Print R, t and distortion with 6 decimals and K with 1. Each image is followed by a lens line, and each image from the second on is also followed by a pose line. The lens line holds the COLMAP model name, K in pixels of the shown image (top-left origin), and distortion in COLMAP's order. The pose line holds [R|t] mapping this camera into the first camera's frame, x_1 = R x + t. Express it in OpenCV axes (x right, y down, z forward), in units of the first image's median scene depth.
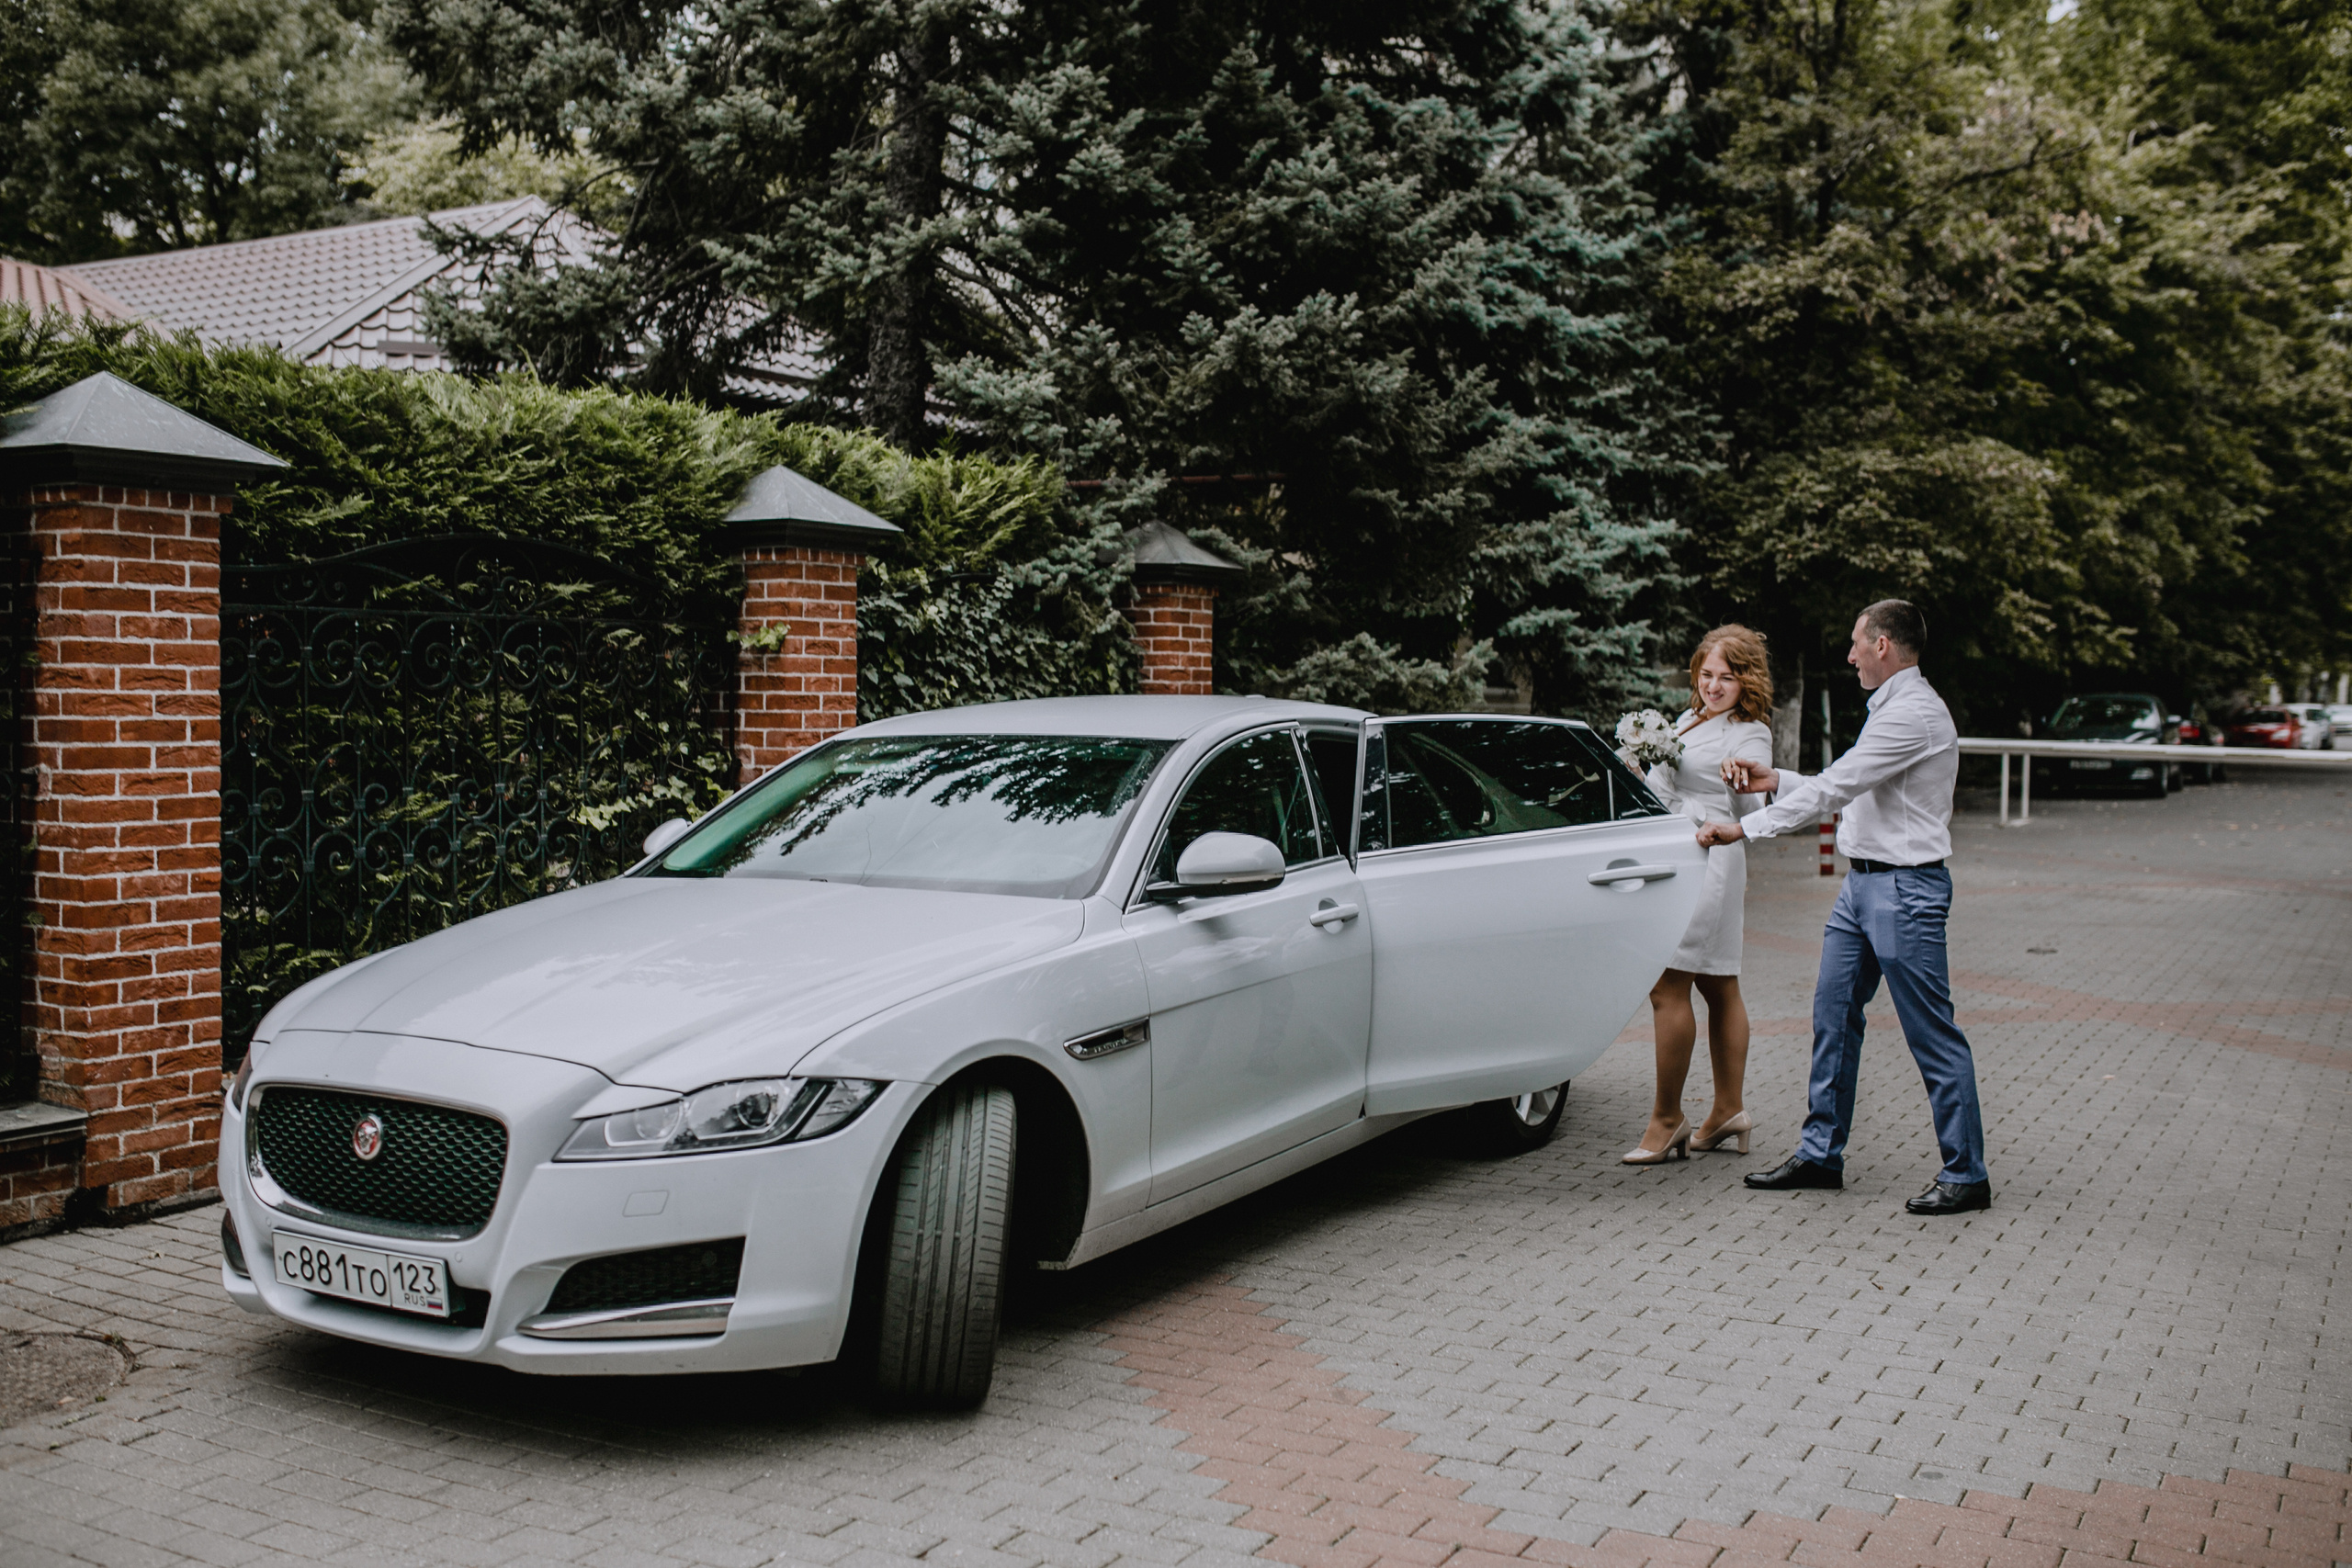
lens RADIAL K [[2260.6, 0, 1167.9], [0, 2260.6, 775.5], [0, 0, 1]] dist [-0.072388, 0.119495]
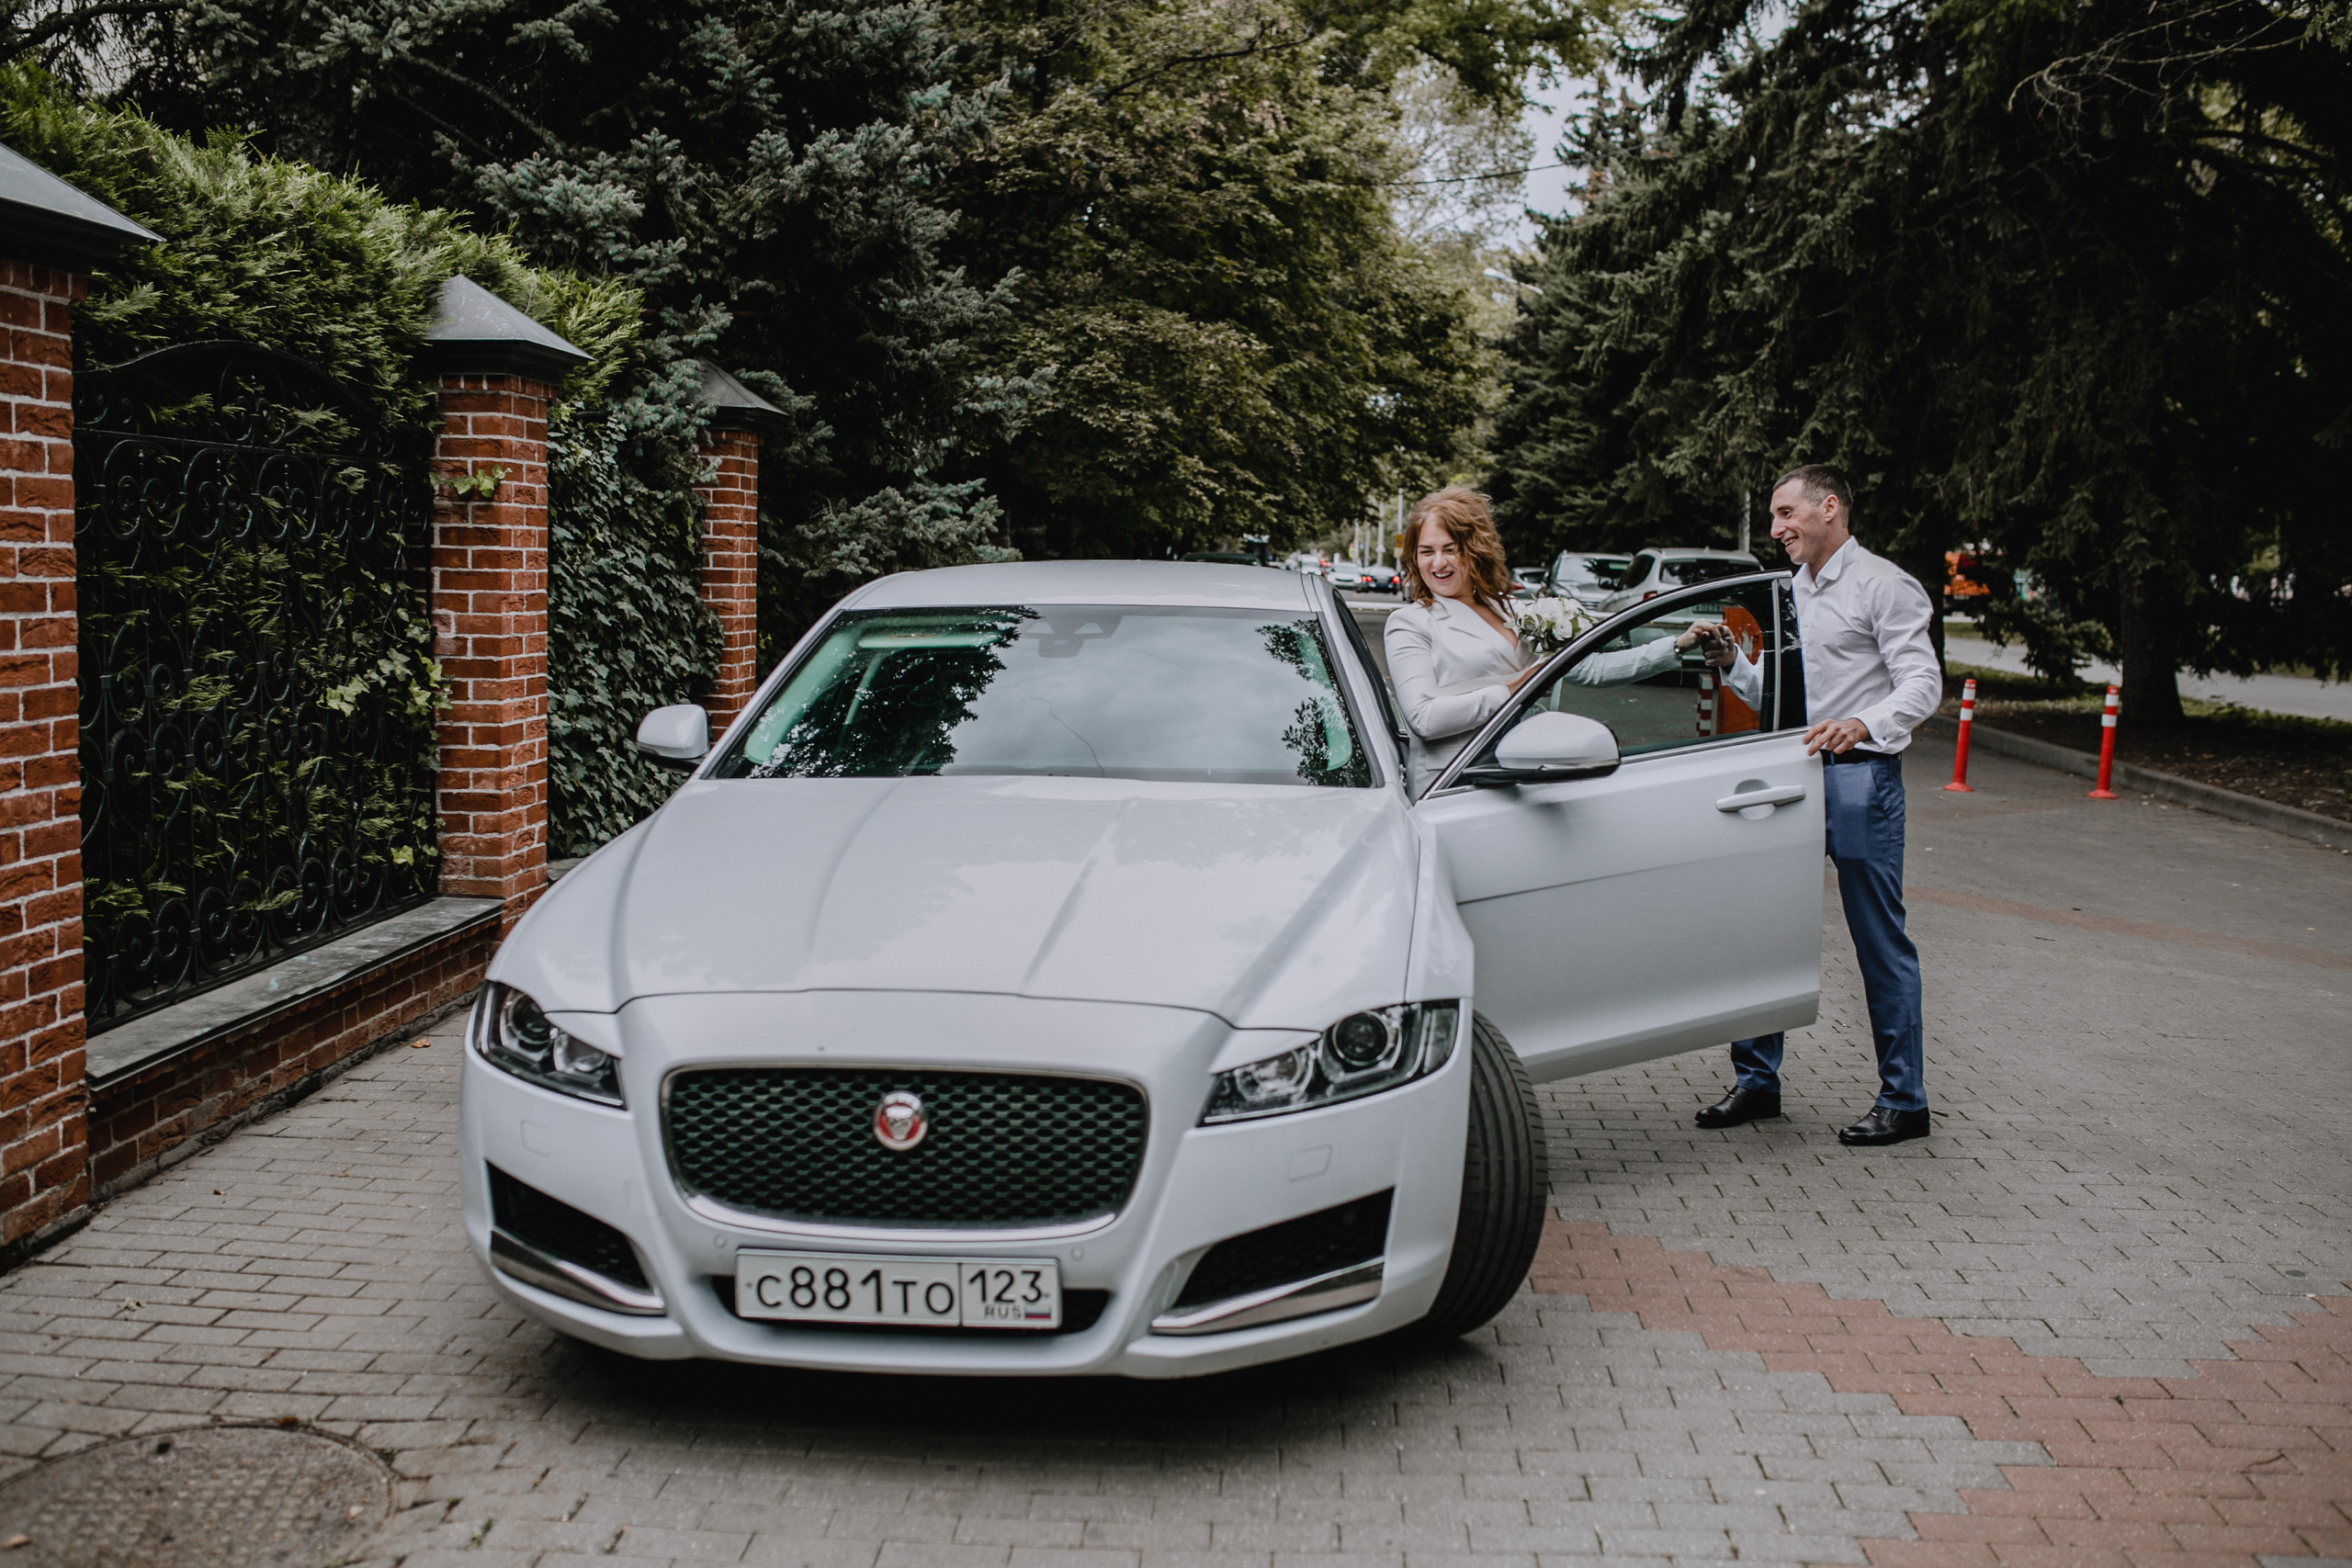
lens RADIAL K [[2260.6, 0, 1167.9], [0, 2260.6, 775.5], [0, 0, 1]] dist [-0.072388, 0.119495]
pose [[0.887739, -0.030636, 0.459327, -0.383143], [-0.000285, 0.997746, 0.067099, -0.009369], [-0.460348, -0.059697, 0.885729, 0.151382]]
